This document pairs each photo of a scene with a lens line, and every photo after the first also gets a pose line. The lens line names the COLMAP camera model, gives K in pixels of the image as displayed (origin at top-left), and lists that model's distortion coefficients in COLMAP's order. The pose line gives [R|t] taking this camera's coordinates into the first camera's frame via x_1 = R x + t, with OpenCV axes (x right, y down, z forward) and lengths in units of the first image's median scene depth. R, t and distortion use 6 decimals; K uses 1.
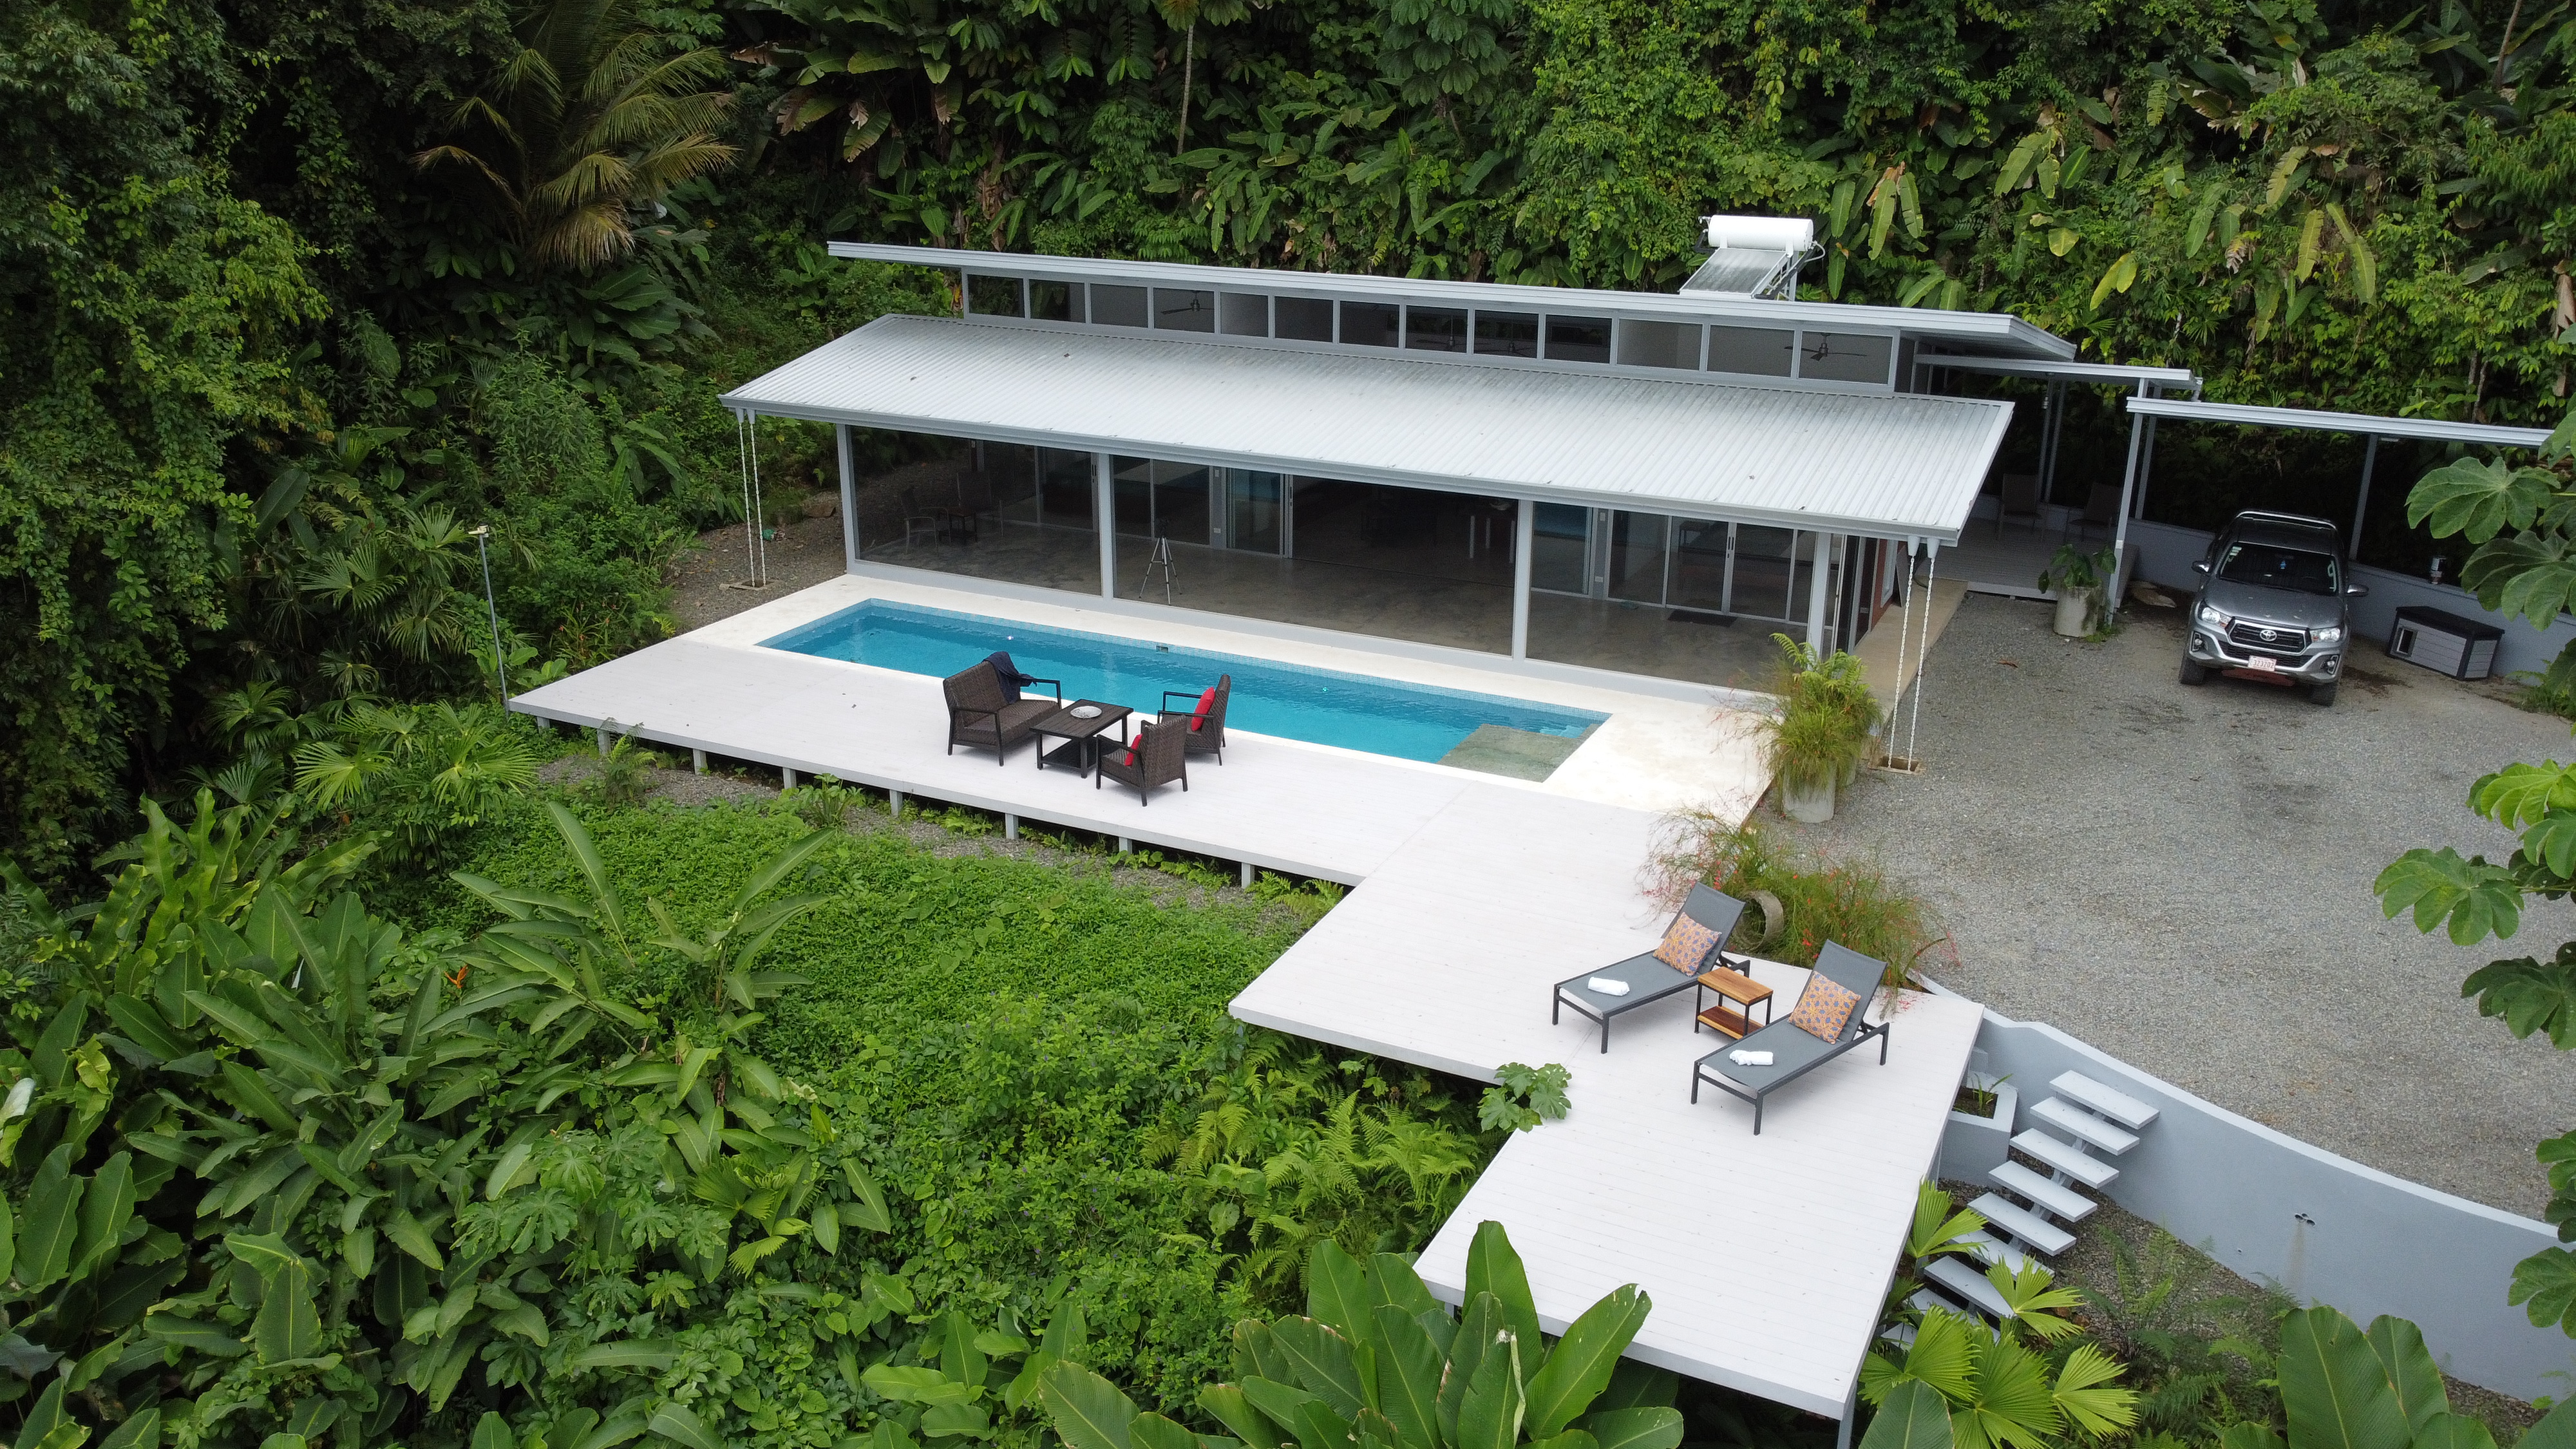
lens RADIAL K [[1999.5, 0, 1263.5], [0, 1999.5, 712.6], [0, 0, 1]] dist [0.006532, -0.012556]
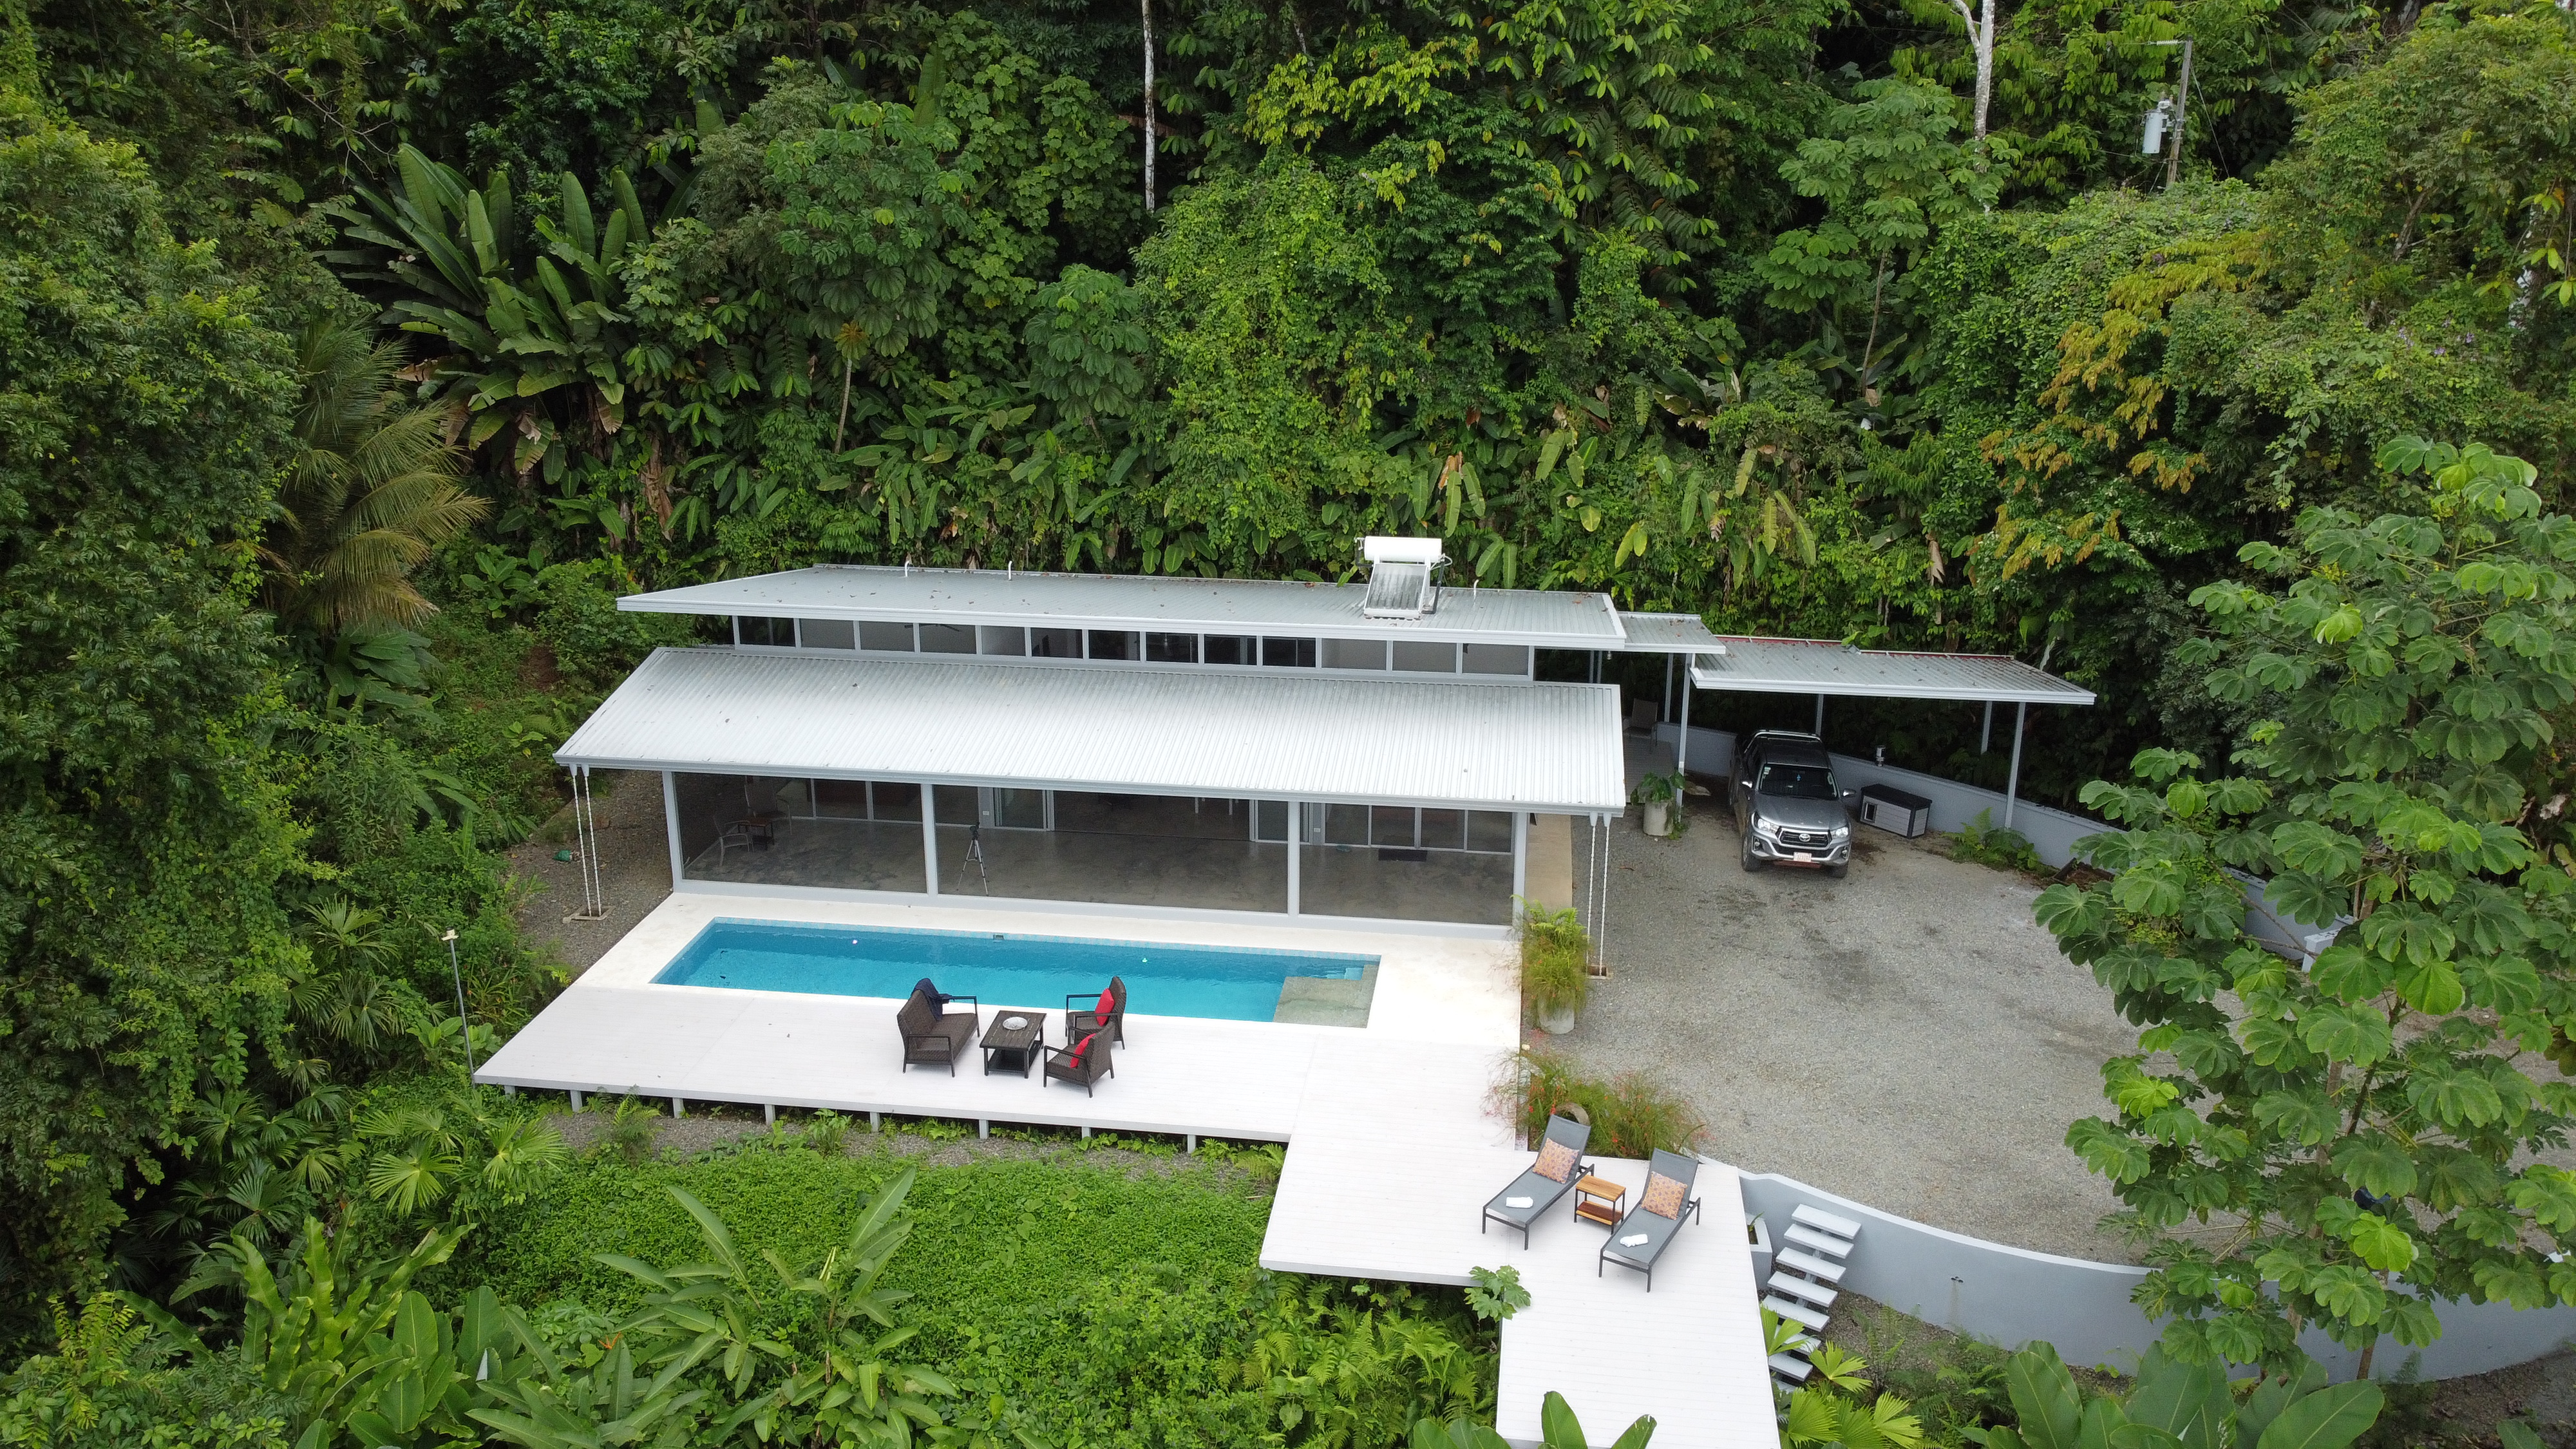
lens RADIAL K [[1999.5, 0, 1292.9], [0, 1999.5, 707.9], [0, 0, 1]] dist [0.006532, -0.012556]
pose [[0.944706, -0.099344, 0.312509, -0.261918], [0.108932, 0.993960, -0.013325, -0.142744], [-0.309297, 0.046631, 0.949821, -0.229486]]
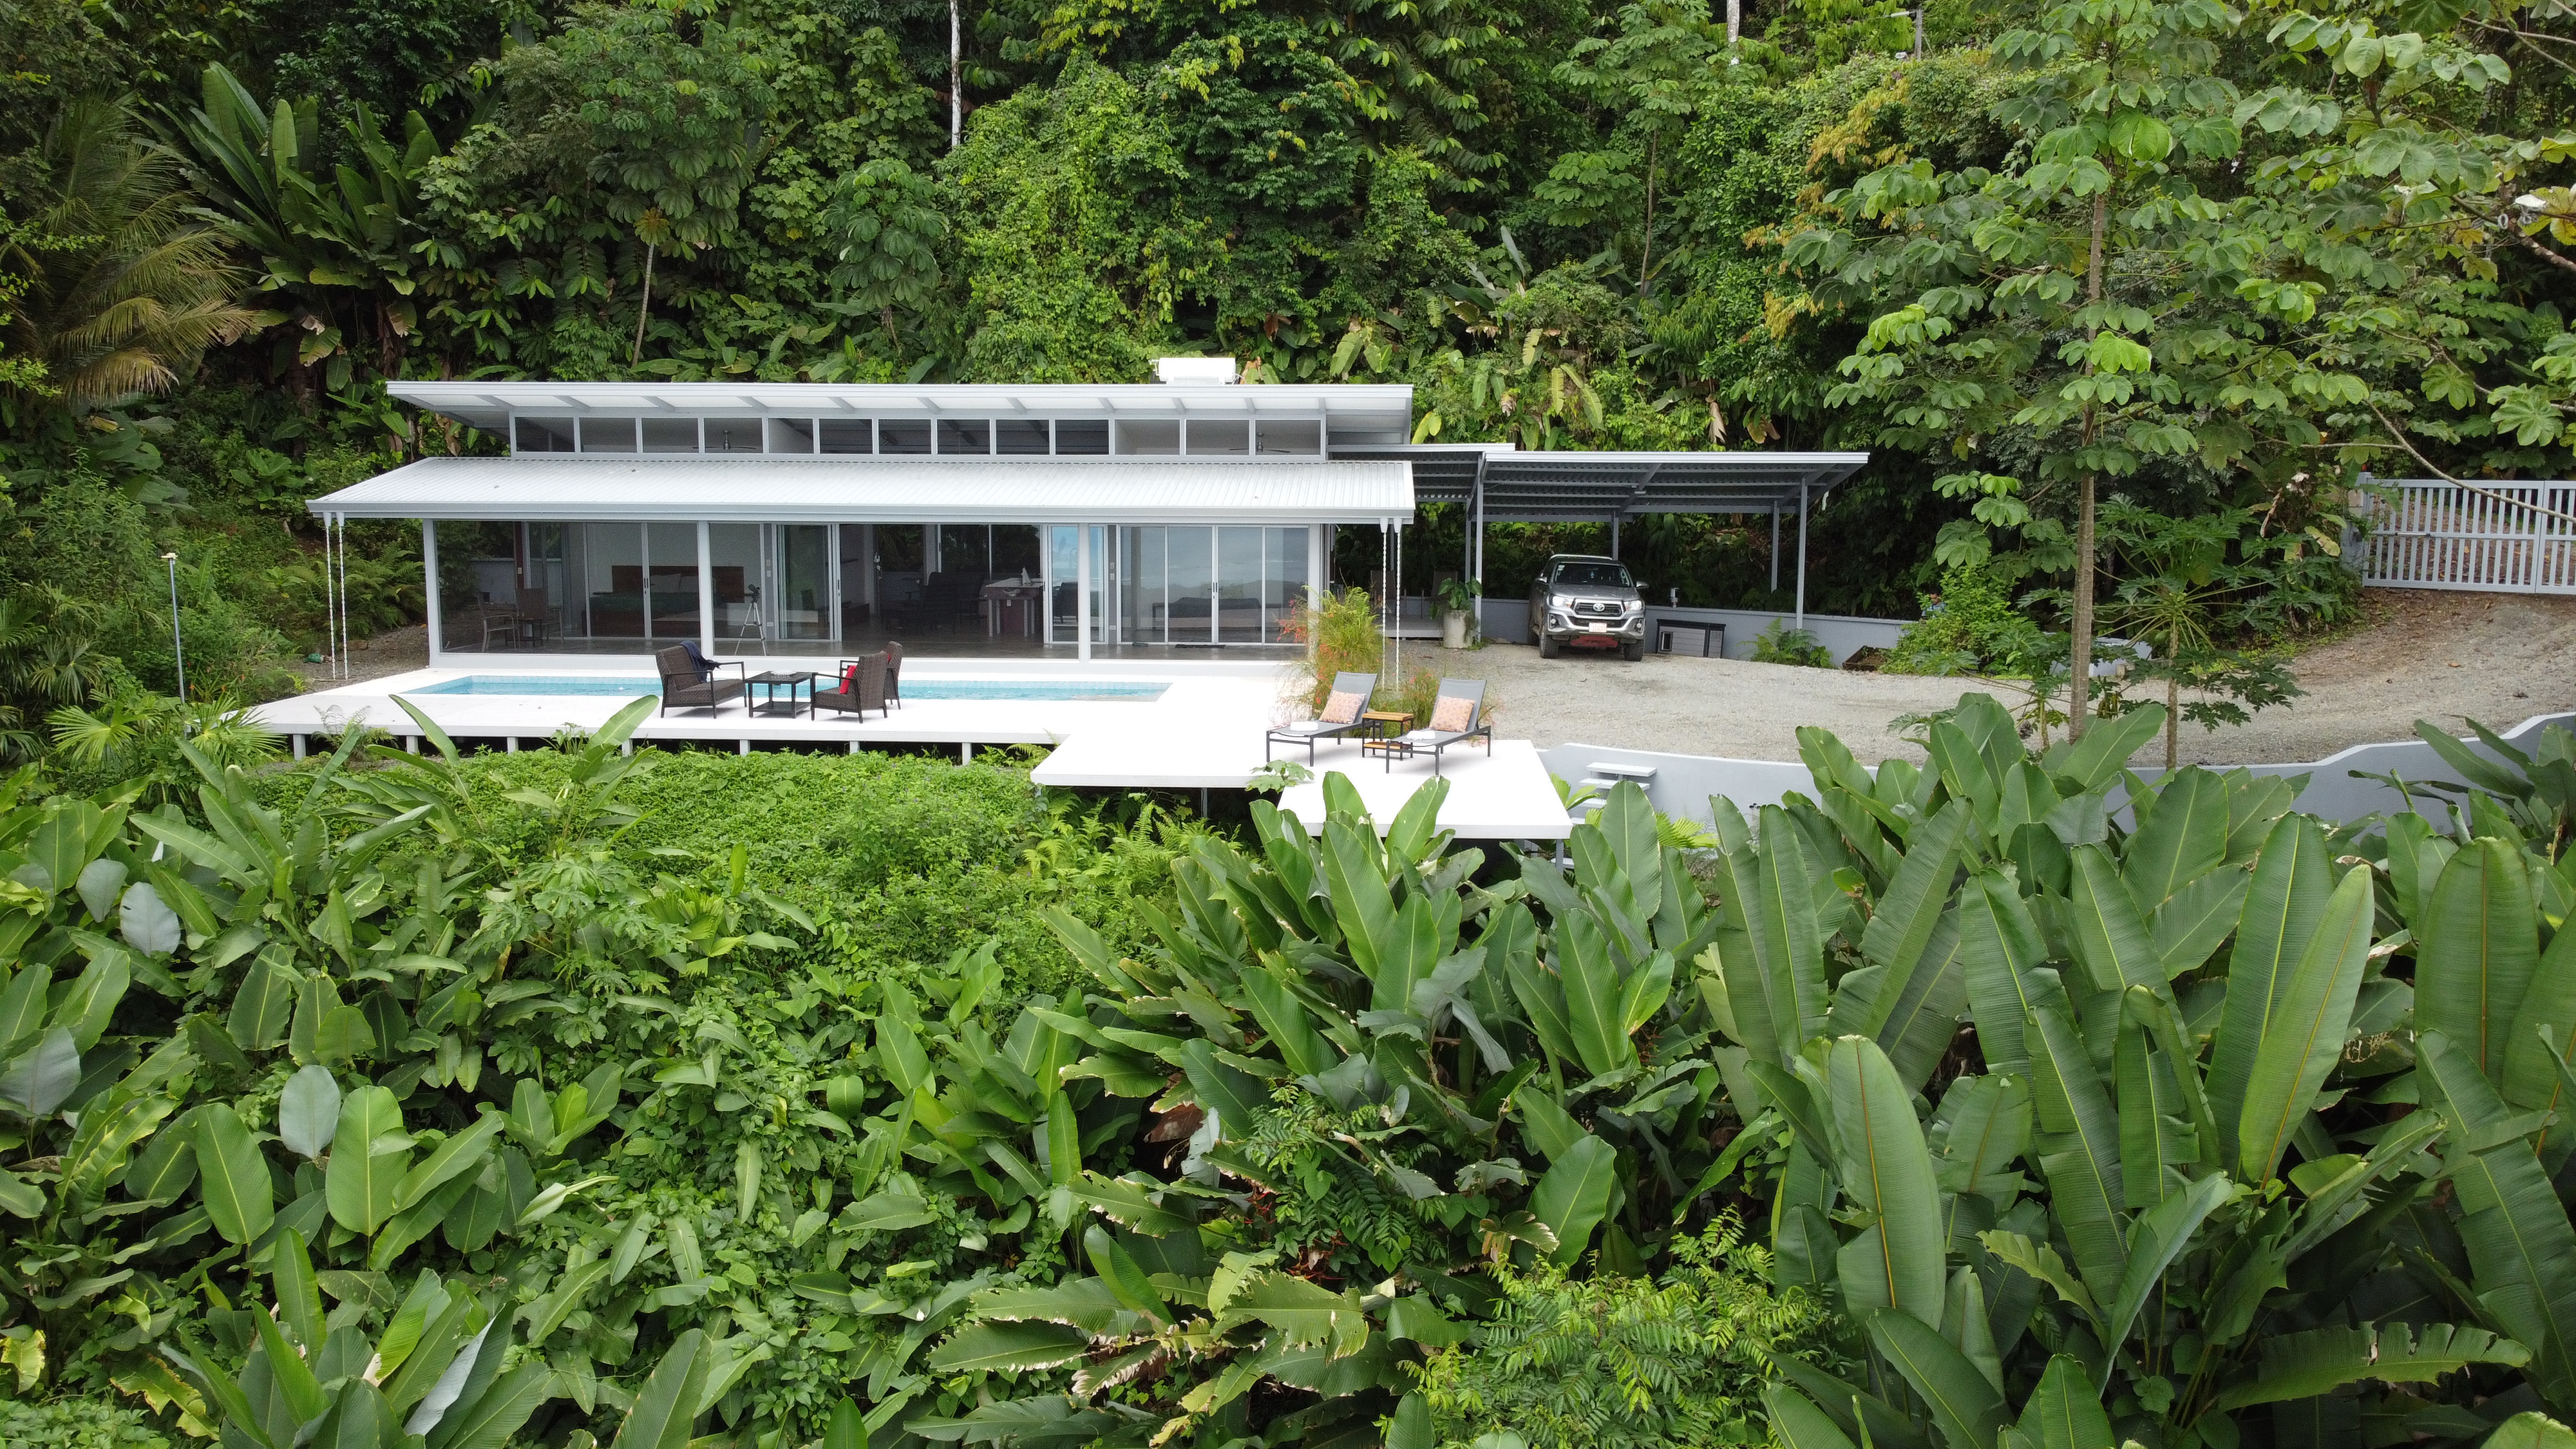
lens RADIAL K [[1999.5, 0, 1298.7], [0, 1999.5, 681.9], [0, 0, 1]] dist [0.006532, -0.012556]
pose [[0.912613, -0.043269, 0.406527, -0.260222], [0.130146, 0.973400, -0.188561, 0.240136], [-0.387555, 0.224991, 0.893969, -0.169950]]
